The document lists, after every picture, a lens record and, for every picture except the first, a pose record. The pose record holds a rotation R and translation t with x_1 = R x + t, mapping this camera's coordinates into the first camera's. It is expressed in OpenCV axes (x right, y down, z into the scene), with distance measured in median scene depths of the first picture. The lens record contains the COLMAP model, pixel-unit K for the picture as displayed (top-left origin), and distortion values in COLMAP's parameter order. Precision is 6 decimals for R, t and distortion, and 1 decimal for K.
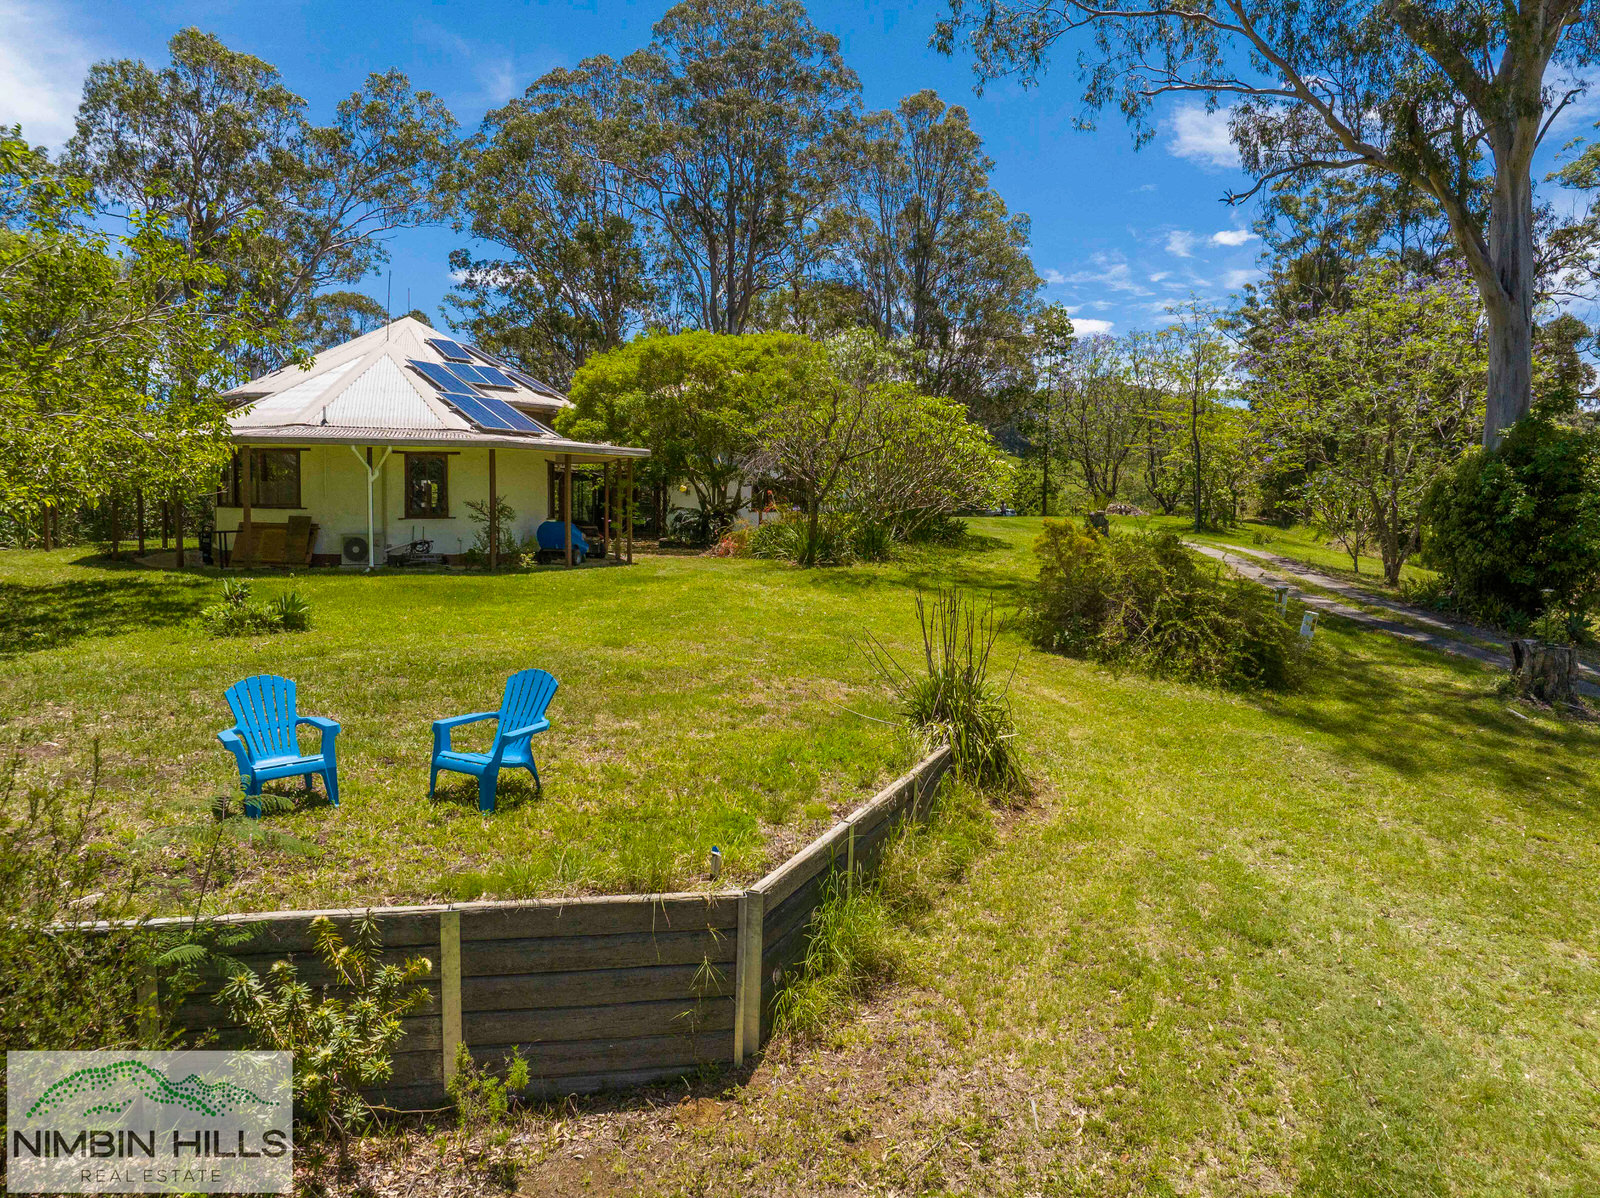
lens RADIAL K [[1172.8, 0, 807.7], [0, 1172.8, 598.0], [0, 0, 1]] dist [-0.040918, 0.006791]
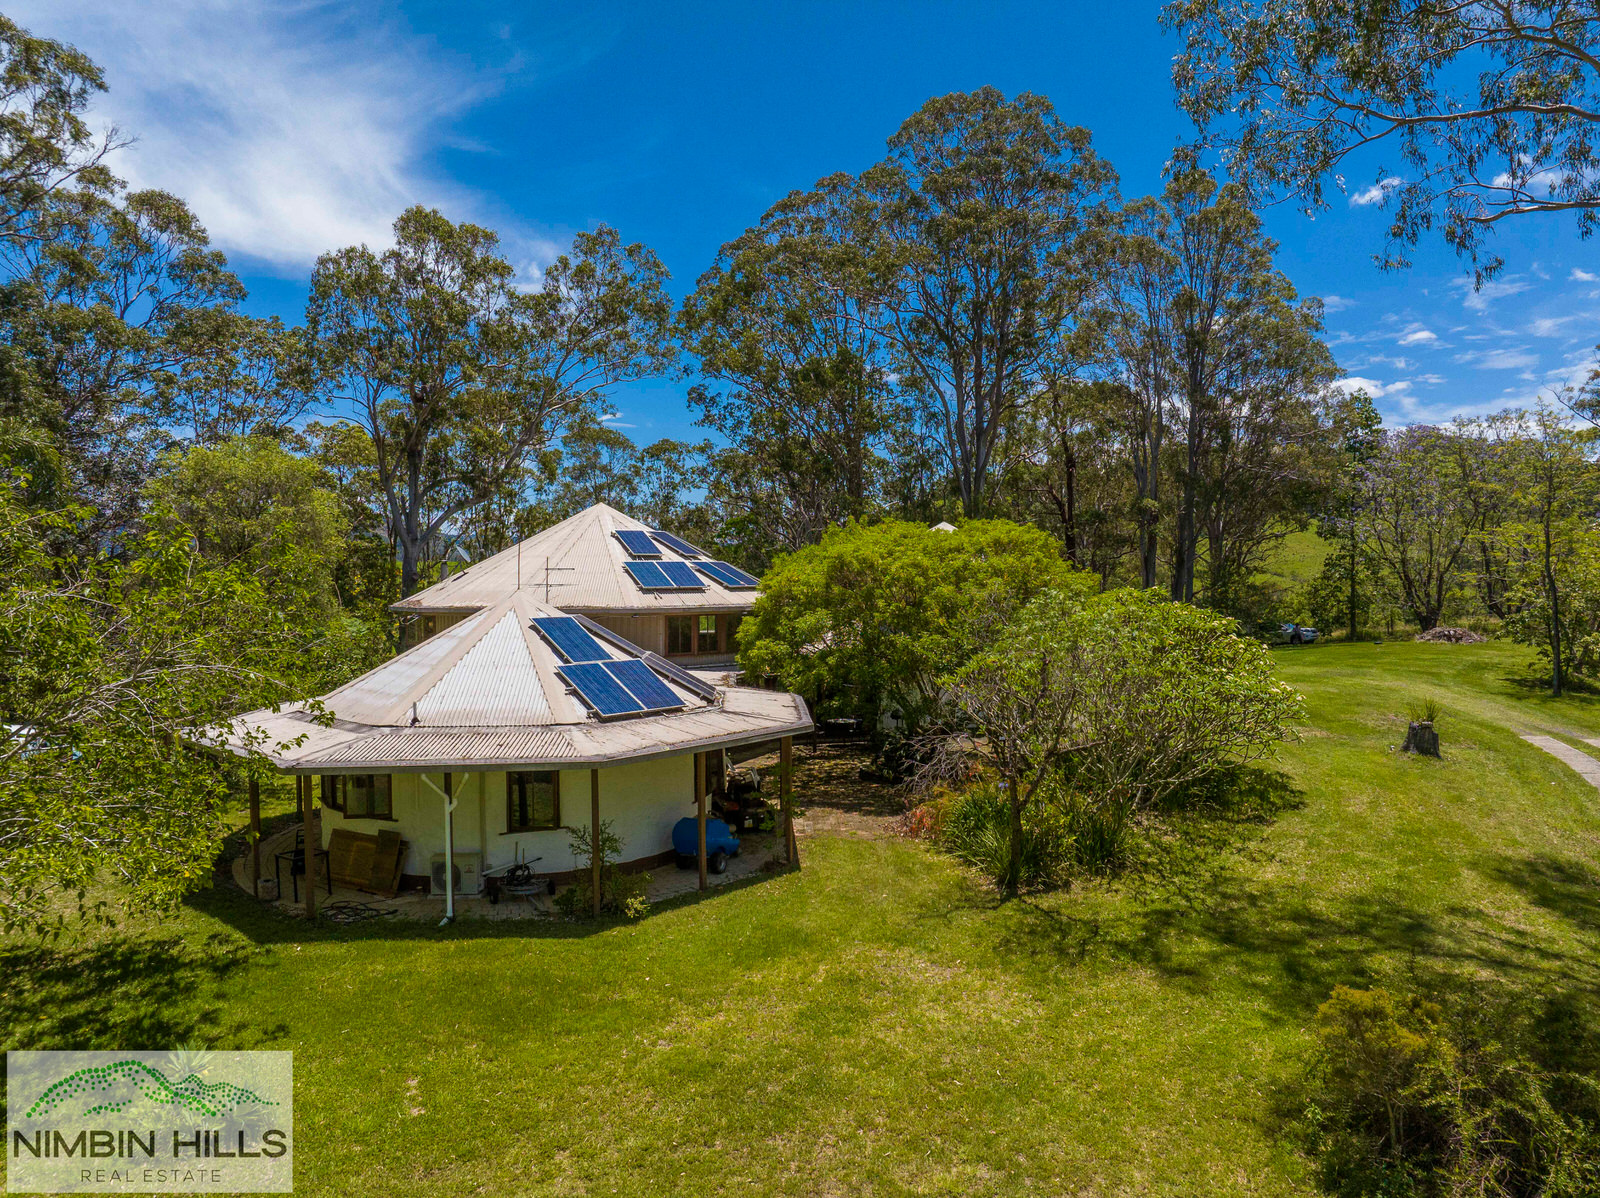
lens RADIAL K [[1141.2, 0, 797.7], [0, 1141.2, 575.8], [0, 0, 1]] dist [-0.033822, 0.002272]
pose [[0.966623, -0.017736, -0.255589, 0.026407], [0.002422, 0.998189, -0.060109, -0.083439], [0.256192, 0.057483, 0.964915, 0.109489]]
